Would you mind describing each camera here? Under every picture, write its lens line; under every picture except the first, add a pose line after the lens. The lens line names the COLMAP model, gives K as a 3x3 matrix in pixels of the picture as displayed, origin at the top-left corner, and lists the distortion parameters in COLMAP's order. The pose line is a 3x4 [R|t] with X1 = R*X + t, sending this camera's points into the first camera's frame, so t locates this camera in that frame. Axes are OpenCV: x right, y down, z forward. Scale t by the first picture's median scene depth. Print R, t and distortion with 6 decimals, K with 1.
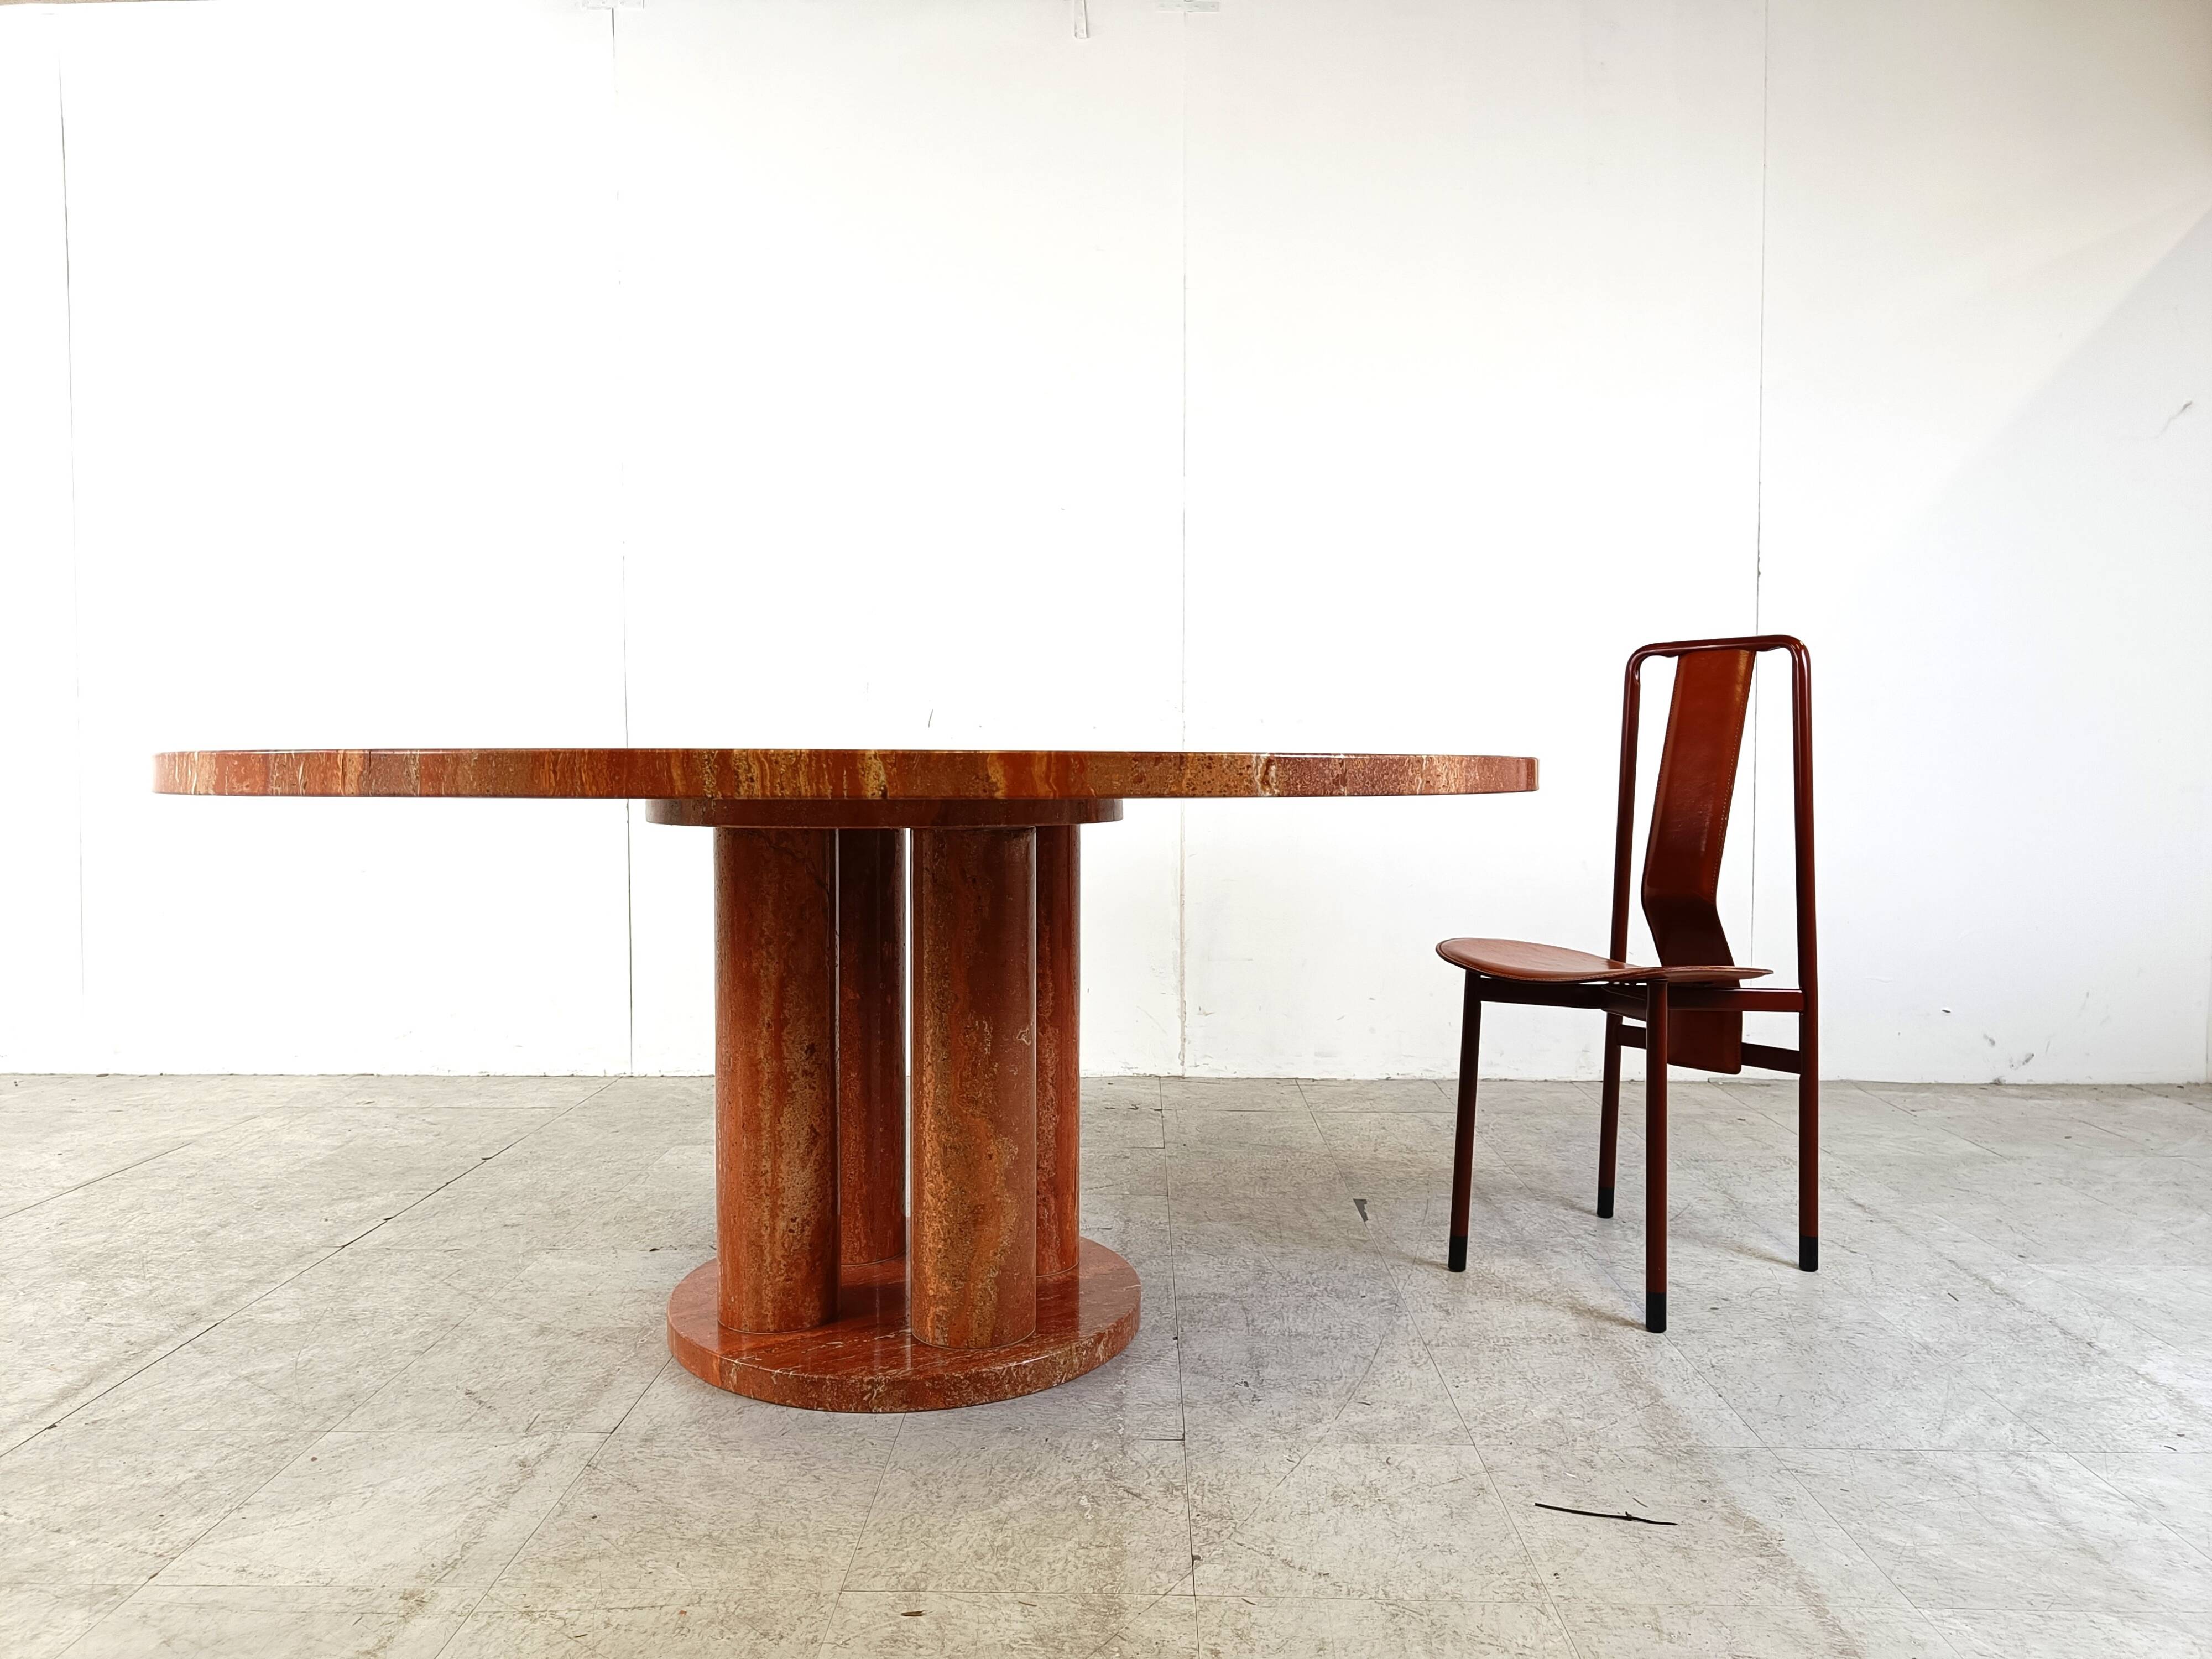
lens RADIAL K [[1554.8, 0, 1111.3], [0, 1554.8, 829.3], [0, 0, 1]] dist [0.007574, 0.002561]
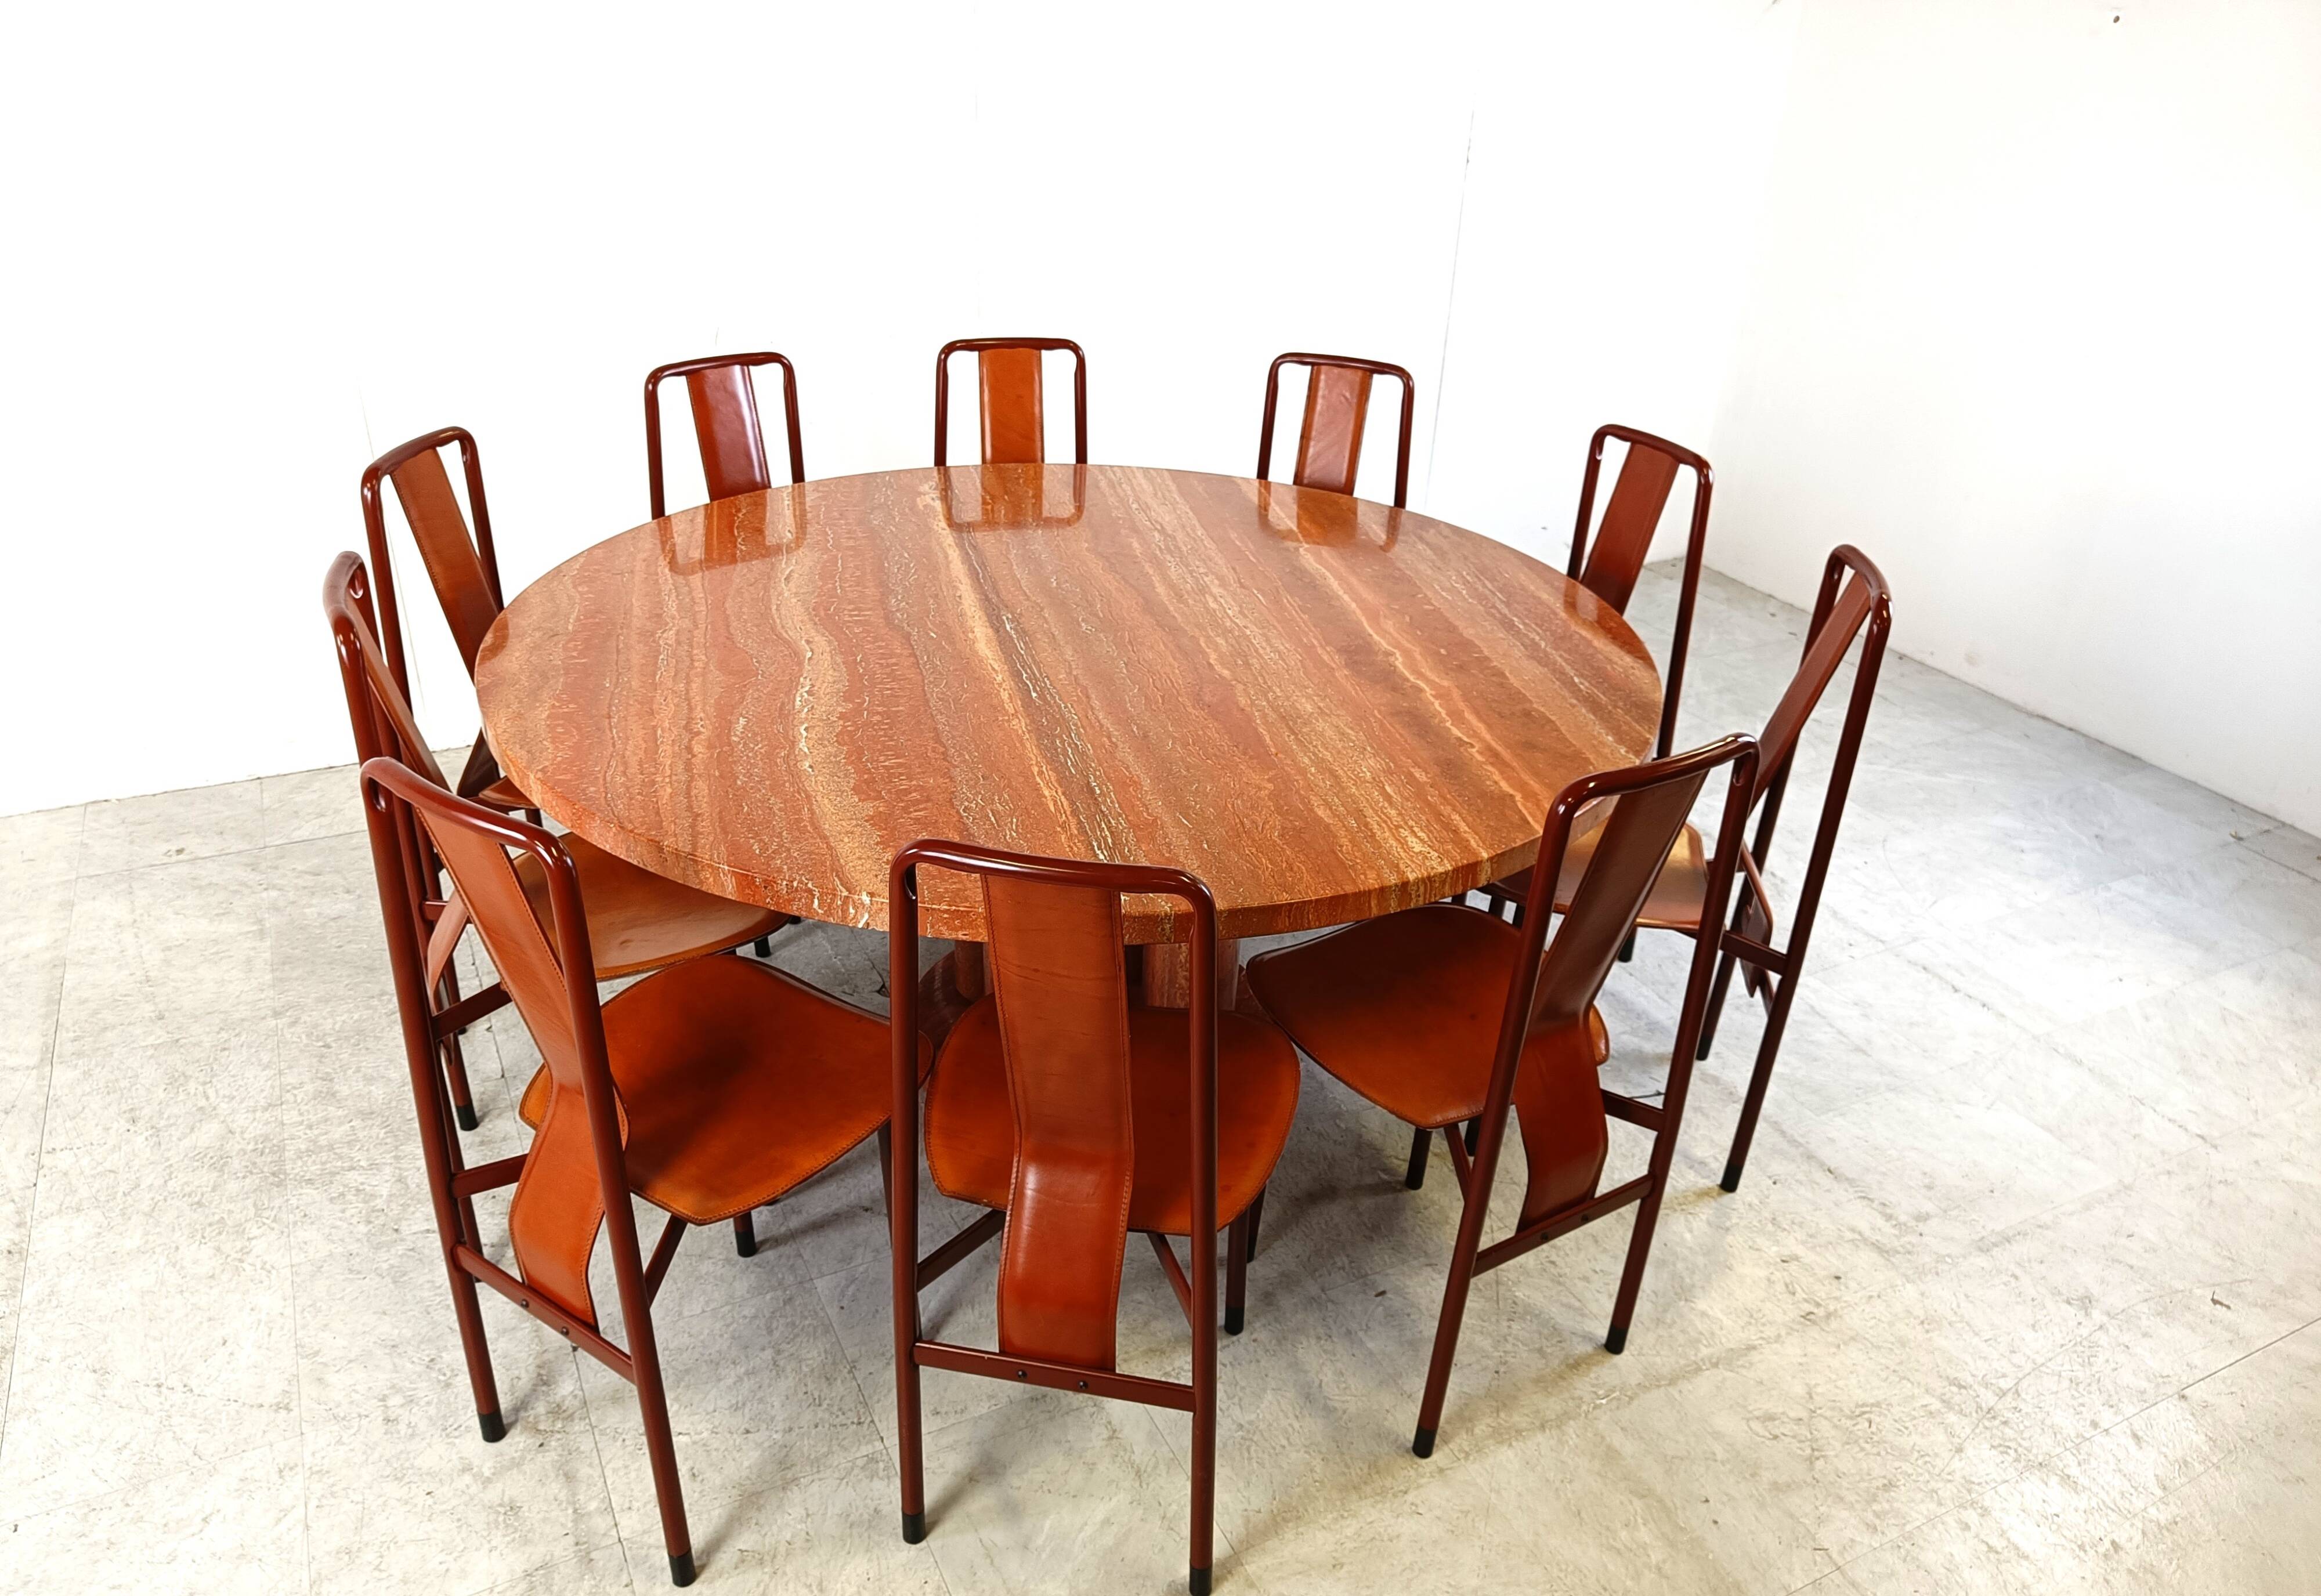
lens RADIAL K [[1633.7, 0, 1181.3], [0, 1633.7, 867.2], [0, 0, 1]] dist [0.064370, -0.117329]
pose [[0.876930, -0.204707, 0.434843, -0.695633], [-0.023796, 0.885156, 0.464686, -0.484113], [-0.480029, -0.417845, 0.771348, -0.011757]]
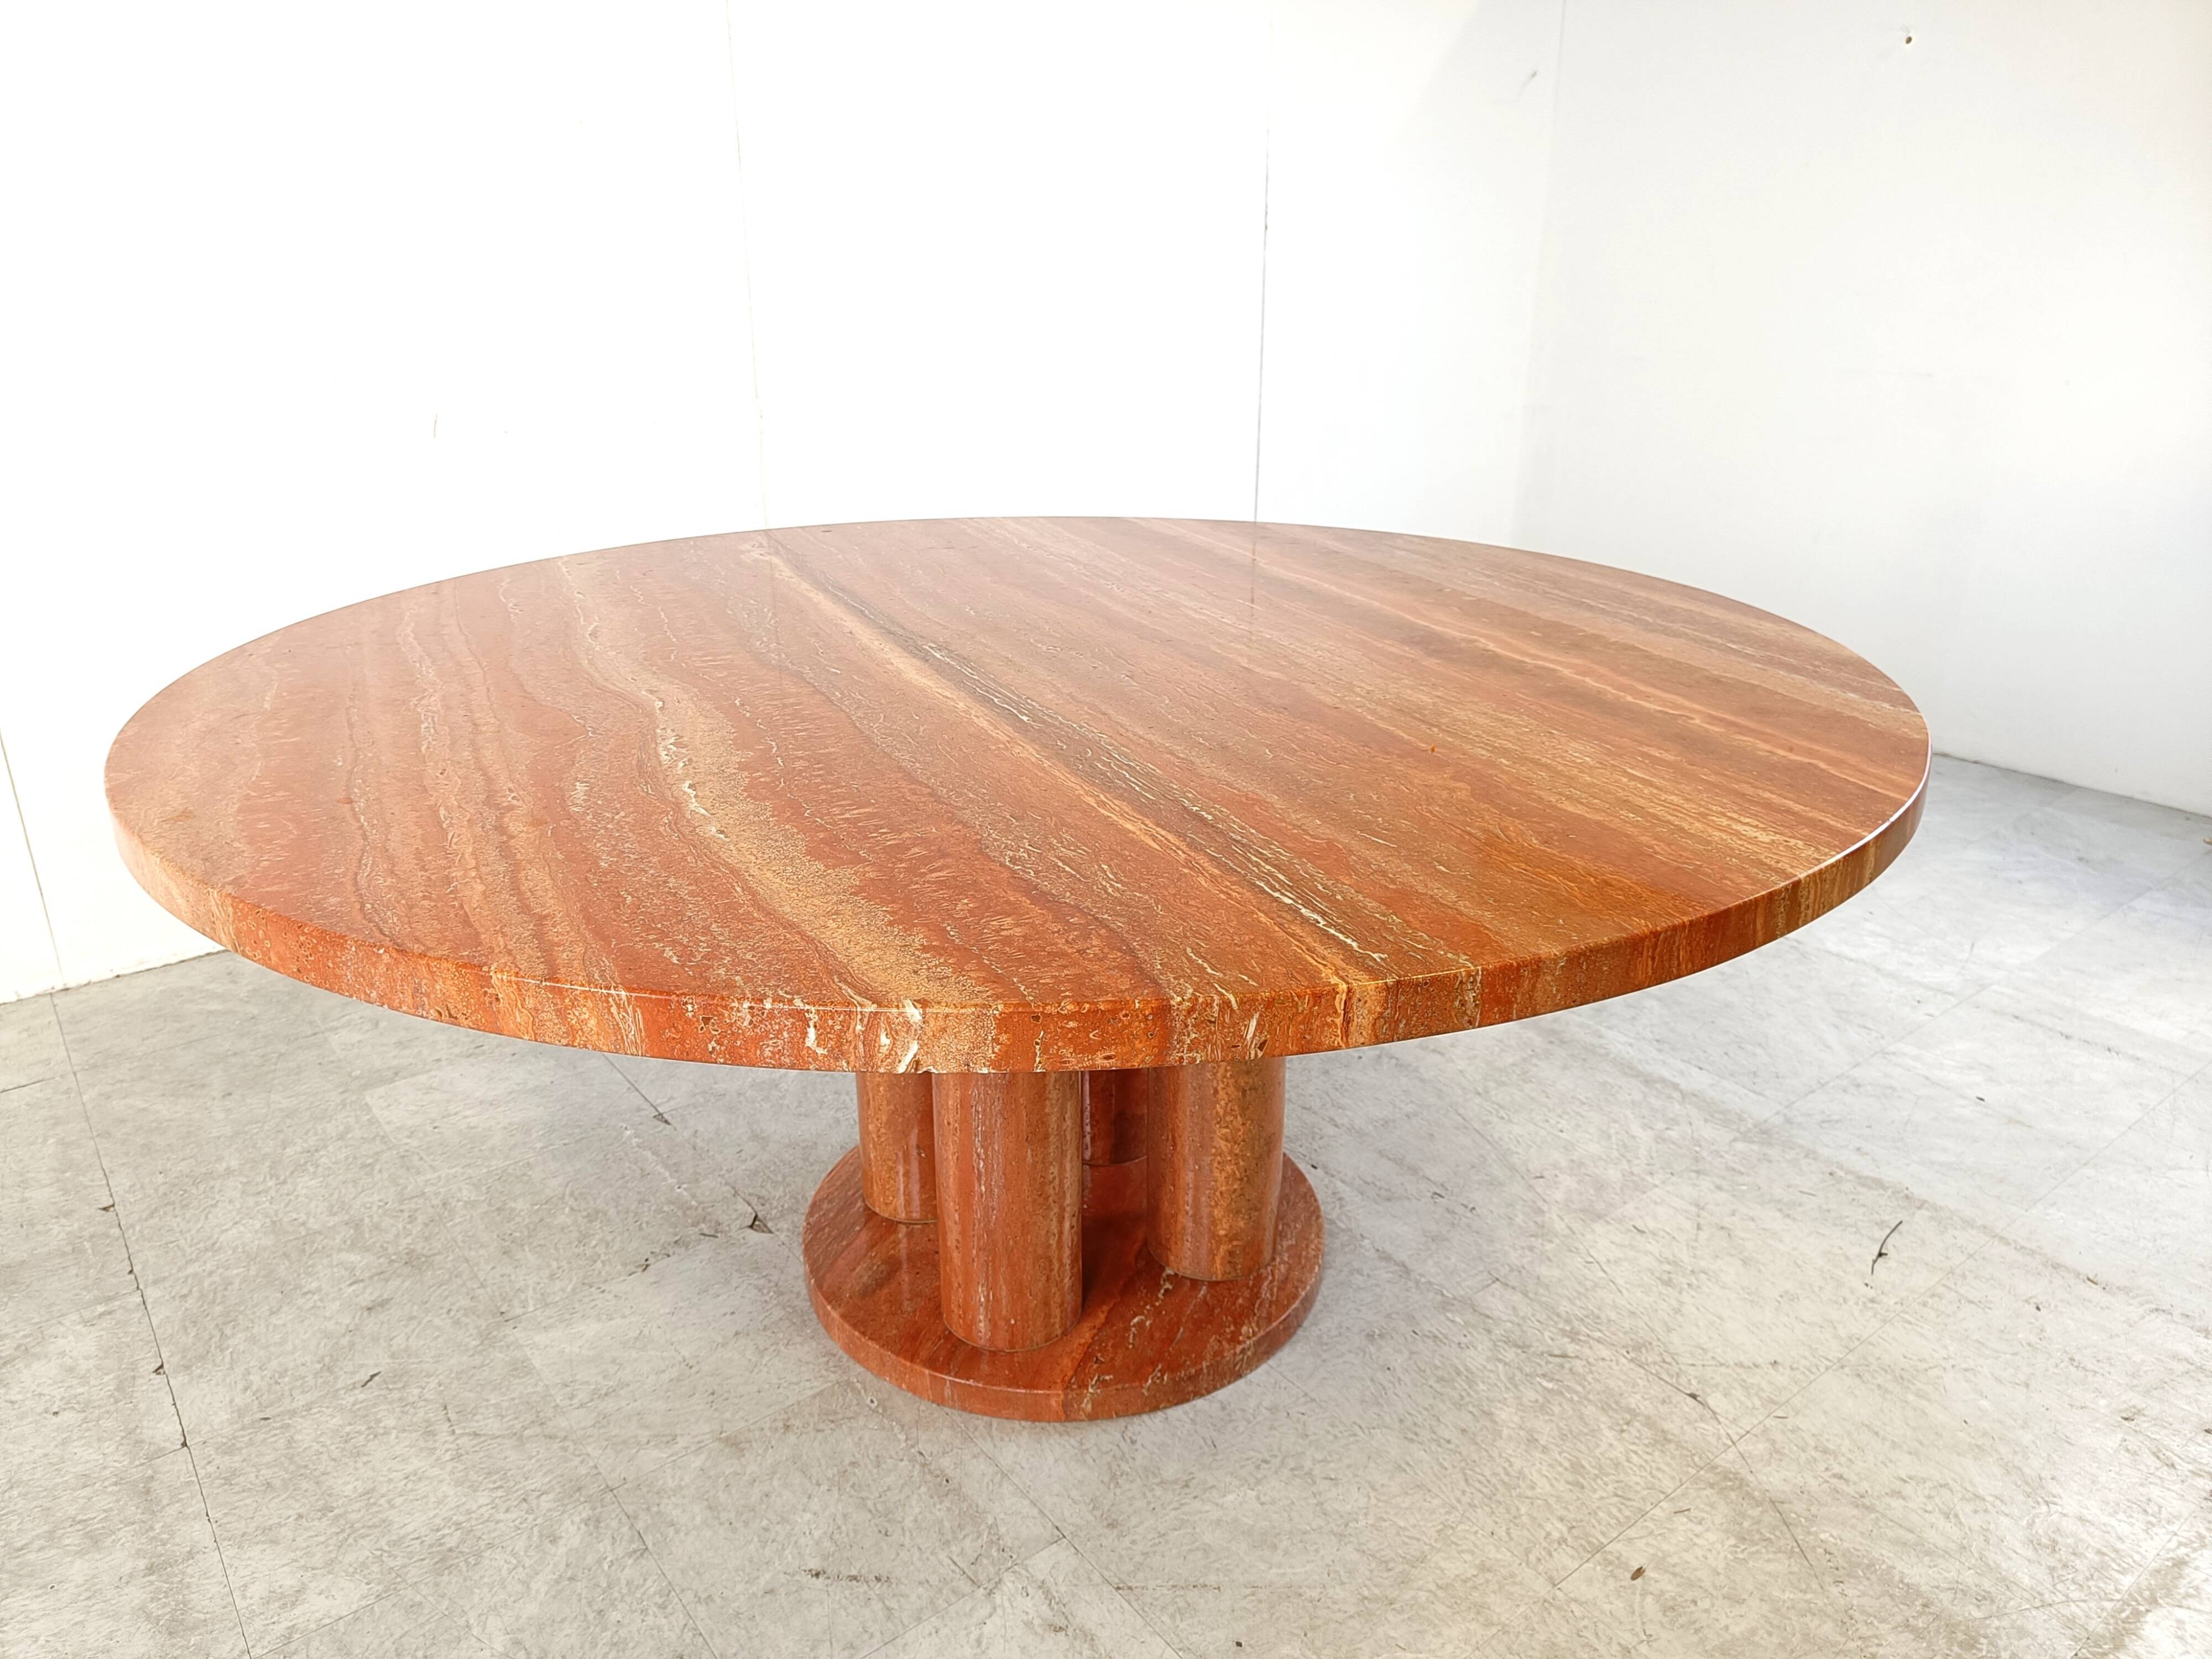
lens RADIAL K [[1554.8, 0, 1111.3], [0, 1554.8, 829.3], [0, 0, 1]] dist [0.007574, 0.002561]
pose [[0.773946, -0.223413, 0.592532, -0.666719], [0.025453, 0.945916, 0.323410, -0.232637], [-0.632740, -0.235220, 0.737774, 0.416780]]
